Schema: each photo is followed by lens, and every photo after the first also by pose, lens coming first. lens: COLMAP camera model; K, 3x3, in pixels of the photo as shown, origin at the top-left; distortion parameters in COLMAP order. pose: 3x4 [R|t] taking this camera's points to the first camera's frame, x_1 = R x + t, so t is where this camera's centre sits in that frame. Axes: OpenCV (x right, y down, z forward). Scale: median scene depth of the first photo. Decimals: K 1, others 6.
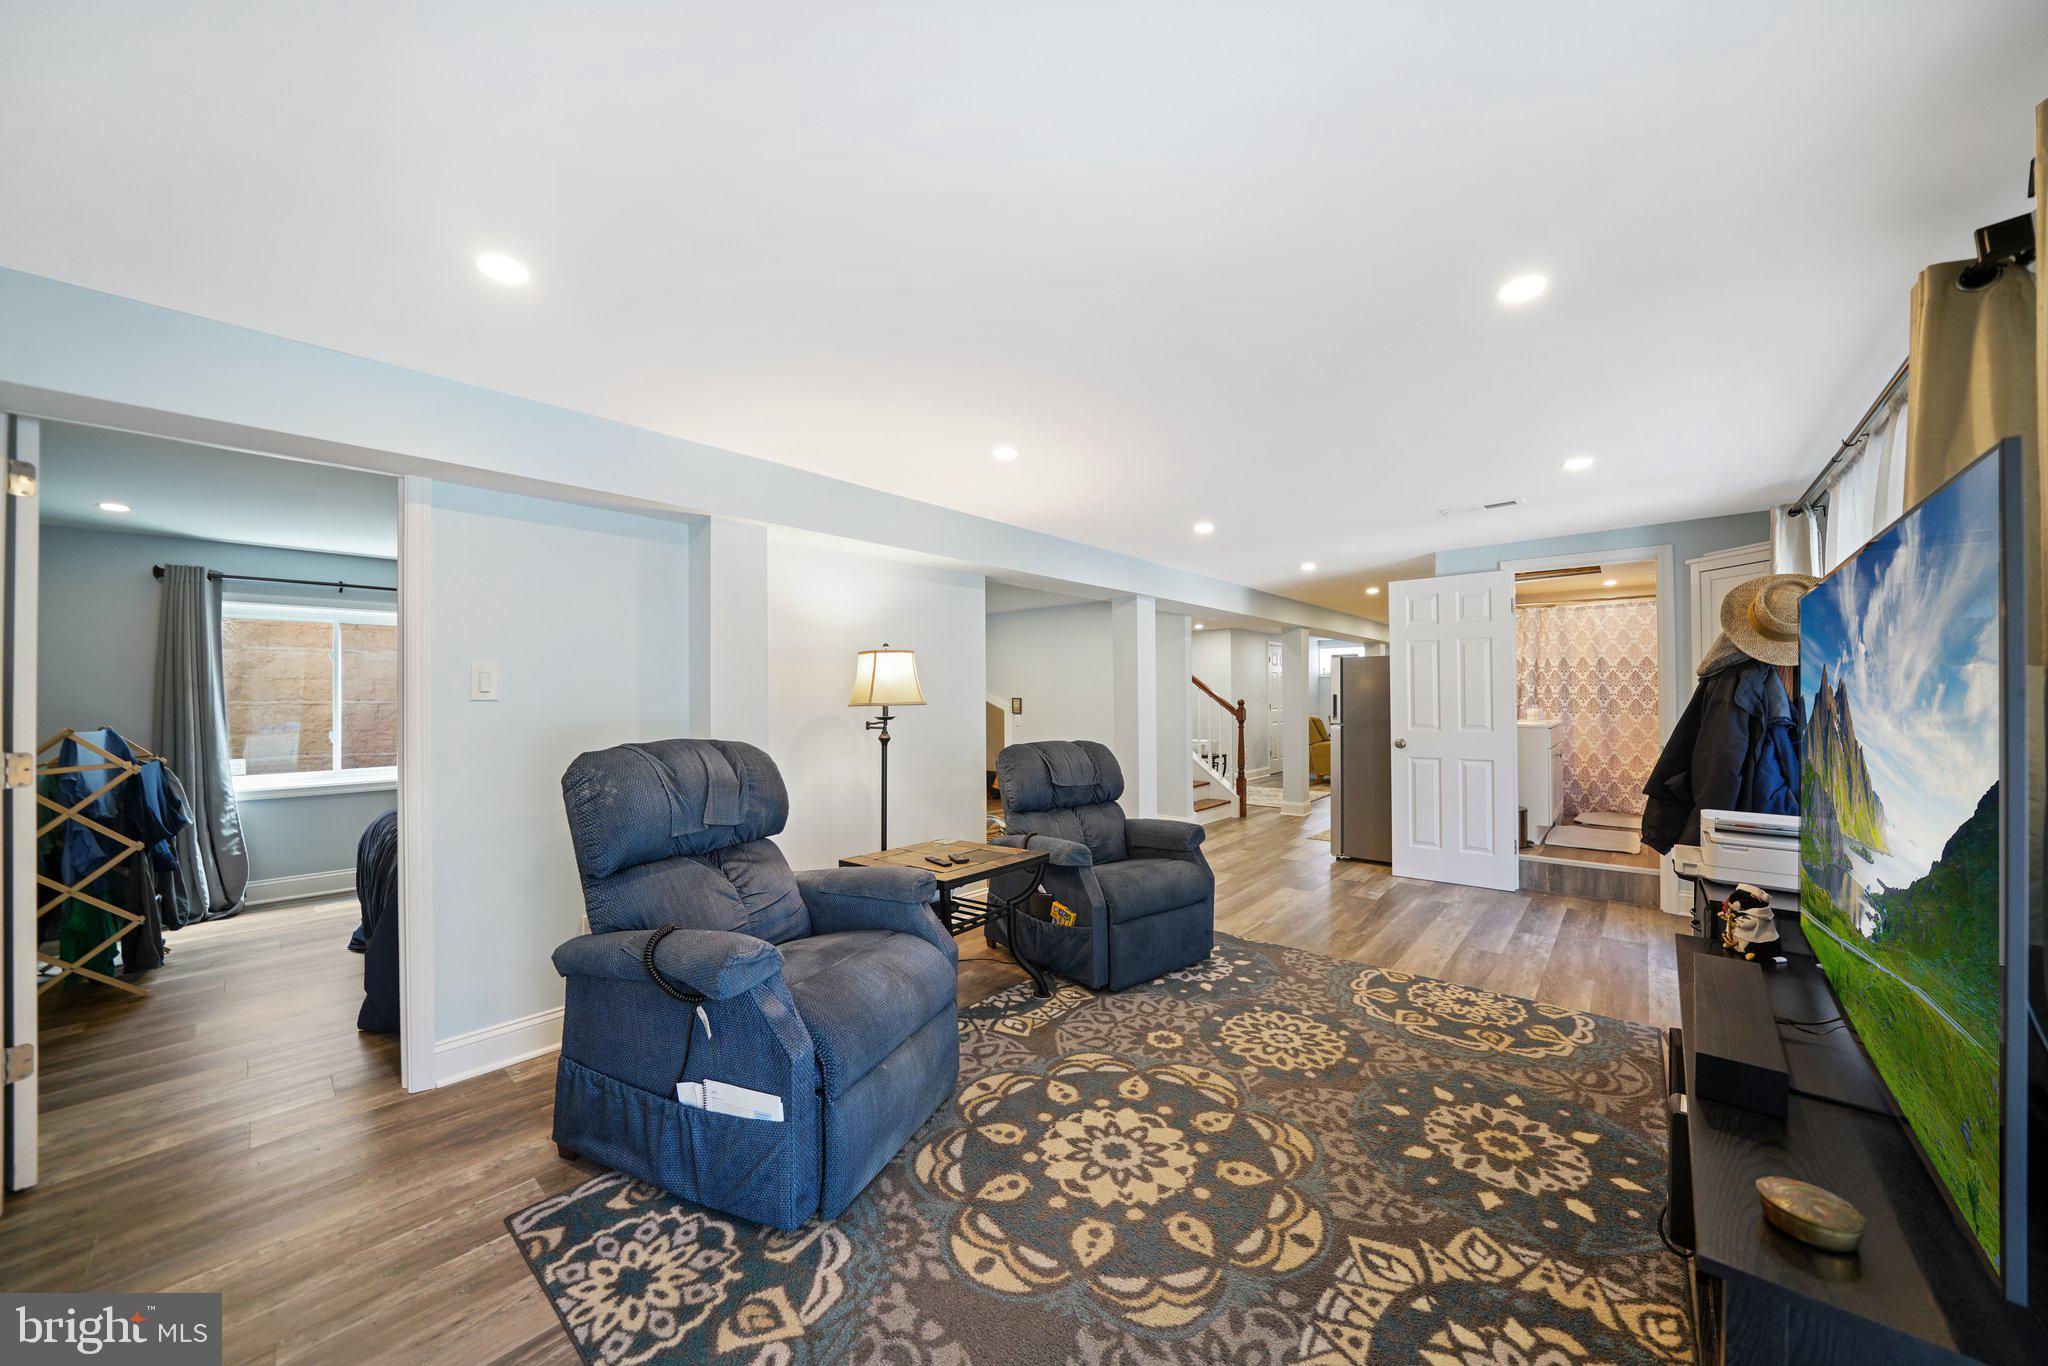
lens RADIAL K [[711.7, 0, 1019.6], [0, 711.7, 687.5], [0, 0, 1]] dist [-0.027418, 0.003711]
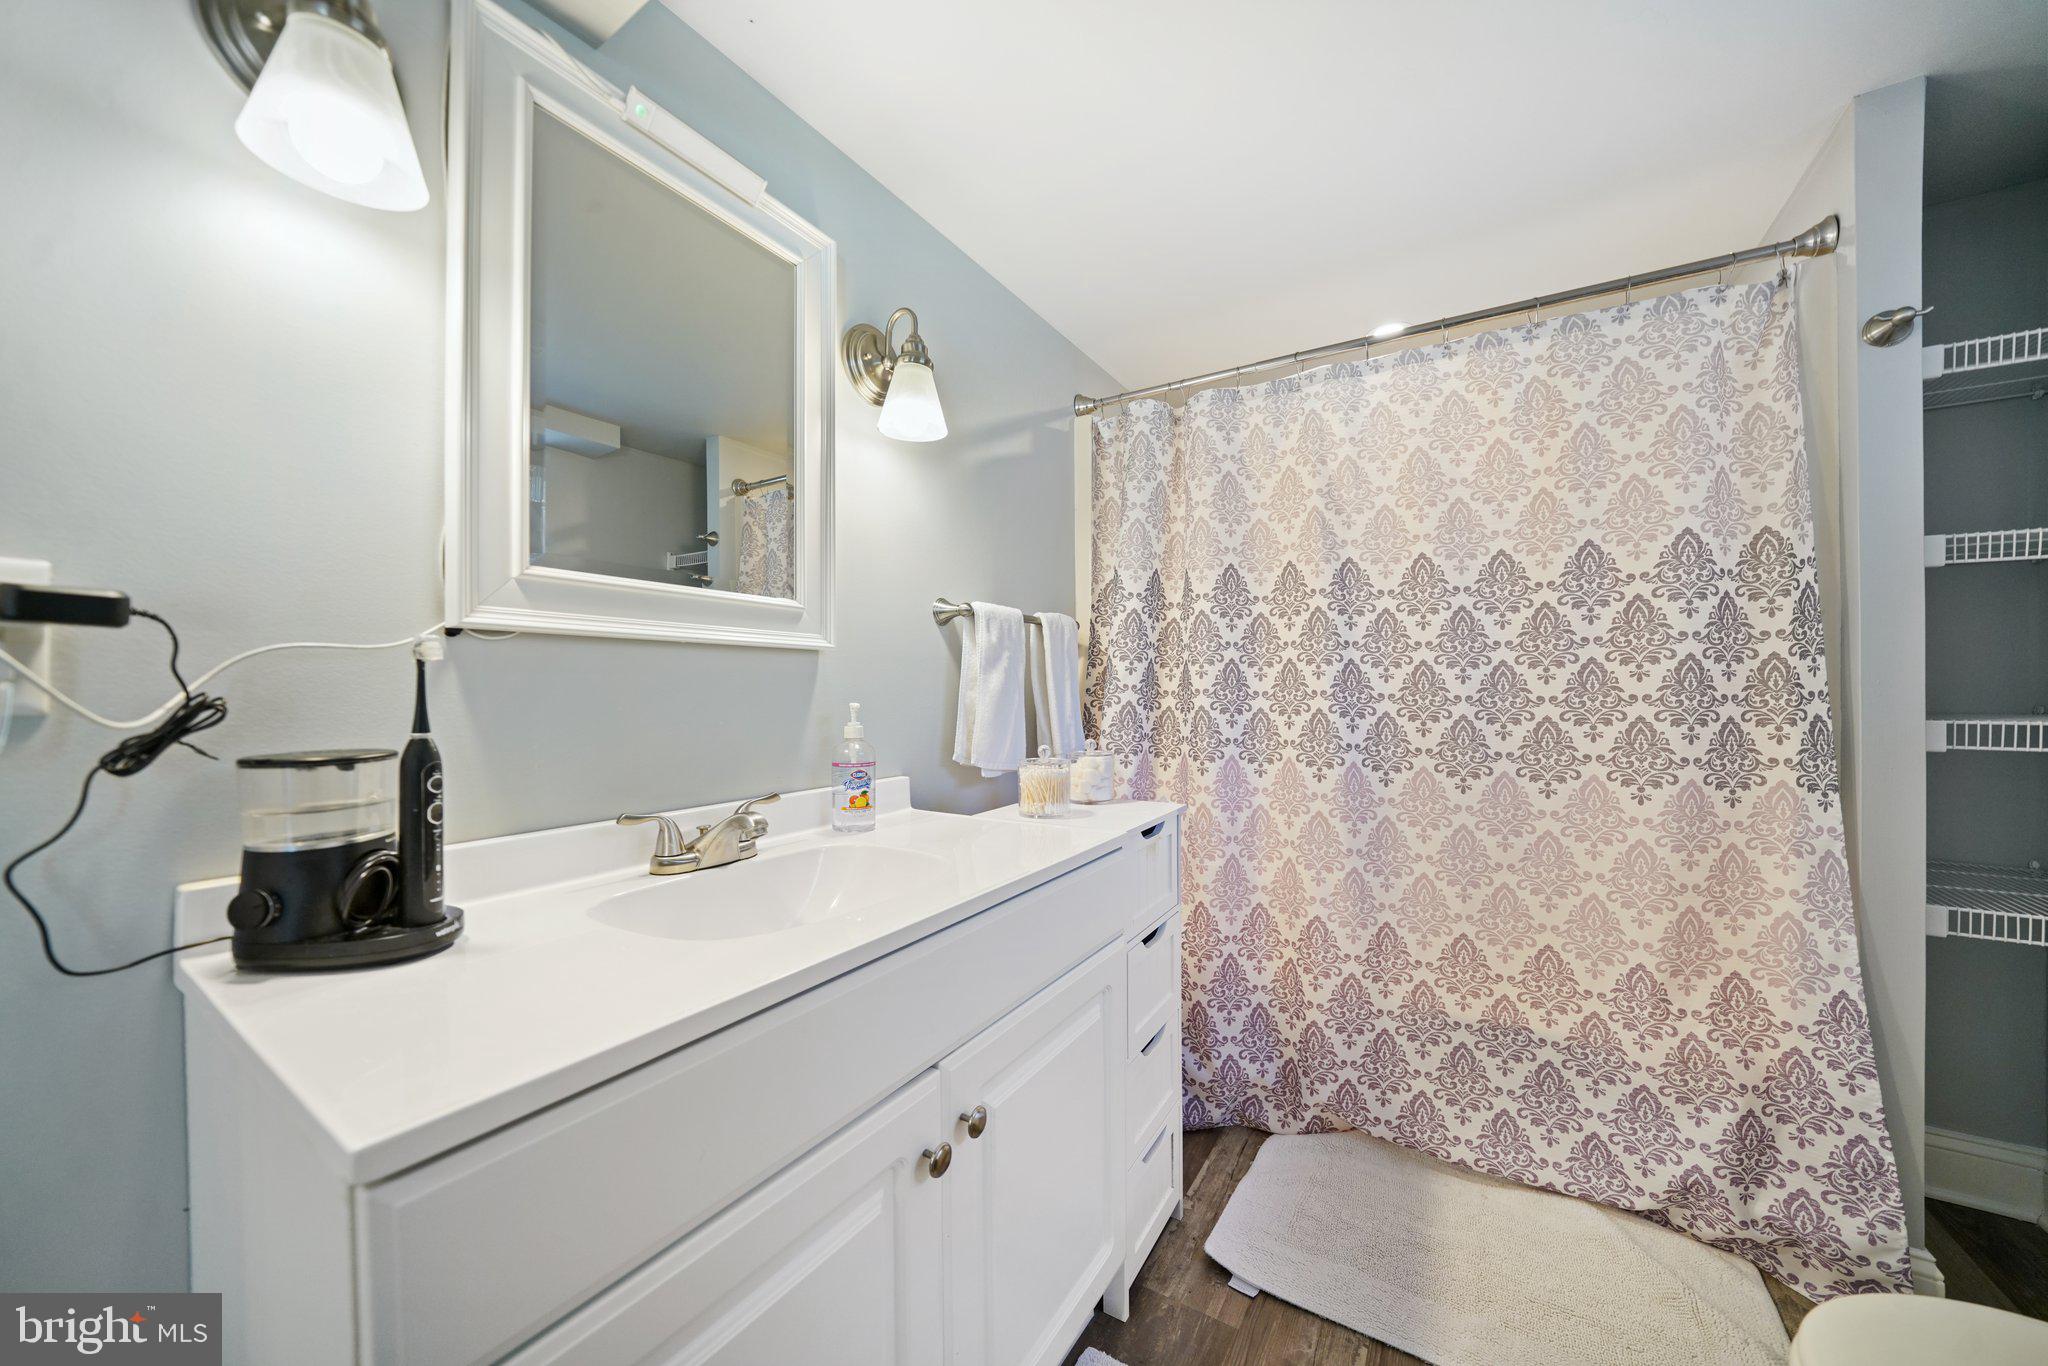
lens RADIAL K [[711.7, 0, 1016.3], [0, 711.7, 690.3], [0, 0, 1]] dist [-0.027418, 0.003711]
pose [[0.987174, 0.004825, 0.159575, 0.648688], [-0.005653, 0.999973, 0.004735, 0.006705], [-0.159548, -0.005576, 0.987174, 0.735586]]
